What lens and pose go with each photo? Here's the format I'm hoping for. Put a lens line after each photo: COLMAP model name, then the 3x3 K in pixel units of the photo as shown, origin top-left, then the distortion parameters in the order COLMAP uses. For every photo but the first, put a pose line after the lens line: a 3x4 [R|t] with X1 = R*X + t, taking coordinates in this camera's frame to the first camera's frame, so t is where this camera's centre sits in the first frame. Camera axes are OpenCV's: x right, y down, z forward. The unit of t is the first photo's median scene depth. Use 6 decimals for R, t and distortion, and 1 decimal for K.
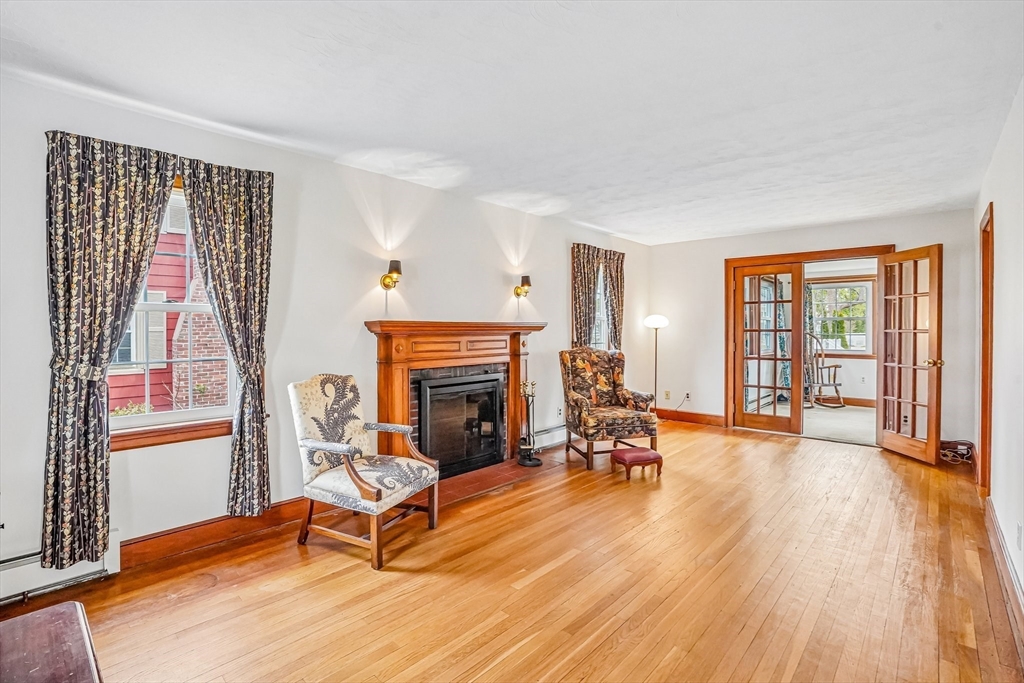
lens RADIAL K [[458.9, 0, 512.0], [0, 458.9, 341.5], [0, 0, 1]] dist [-0.063194, 0.018948]
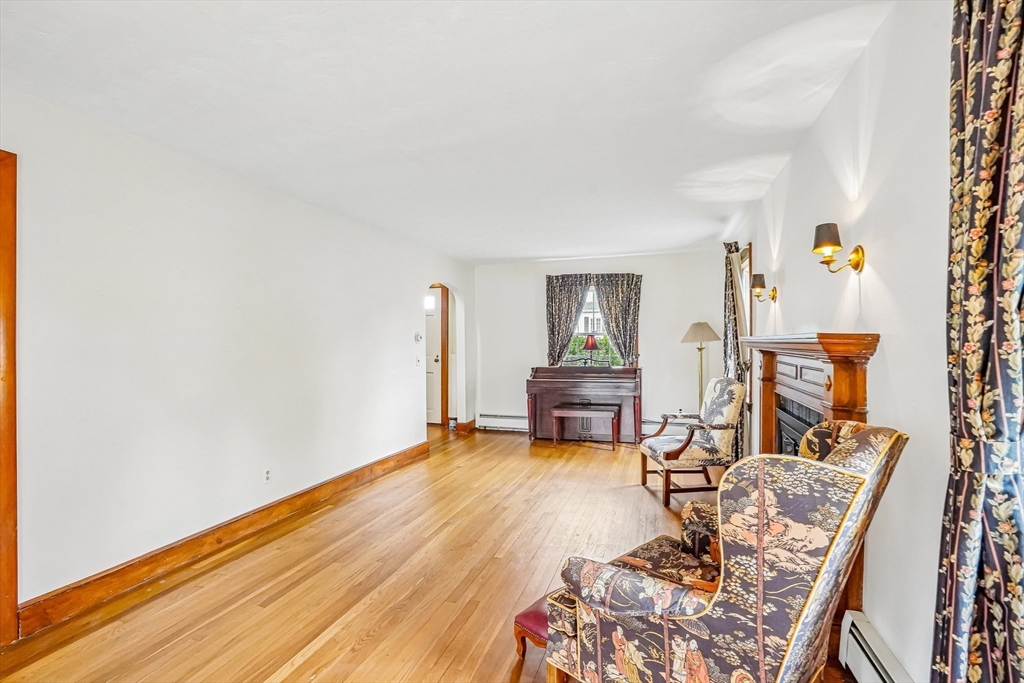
lens RADIAL K [[479.6, 0, 512.0], [0, 479.6, 341.5], [0, 0, 1]] dist [-0.076234, 0.027216]
pose [[-0.904641, 0.003755, -0.426158, 0.606874], [-0.009314, 0.999548, 0.028579, -0.054628], [0.426073, 0.029823, -0.904197, 1.600270]]
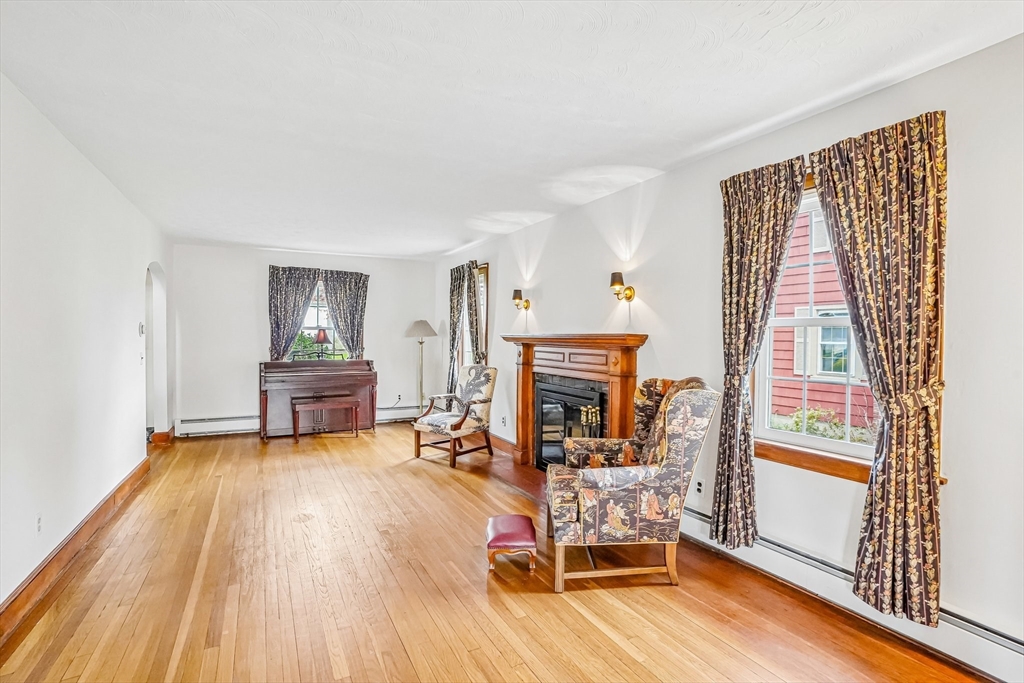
lens RADIAL K [[479.6, 0, 512.0], [0, 479.6, 341.5], [0, 0, 1]] dist [-0.076234, 0.027216]
pose [[-0.306686, 0.009834, -0.951760, 1.063582], [-0.036154, 0.999105, 0.021973, -0.049850], [0.951124, 0.041149, -0.306055, 1.361932]]
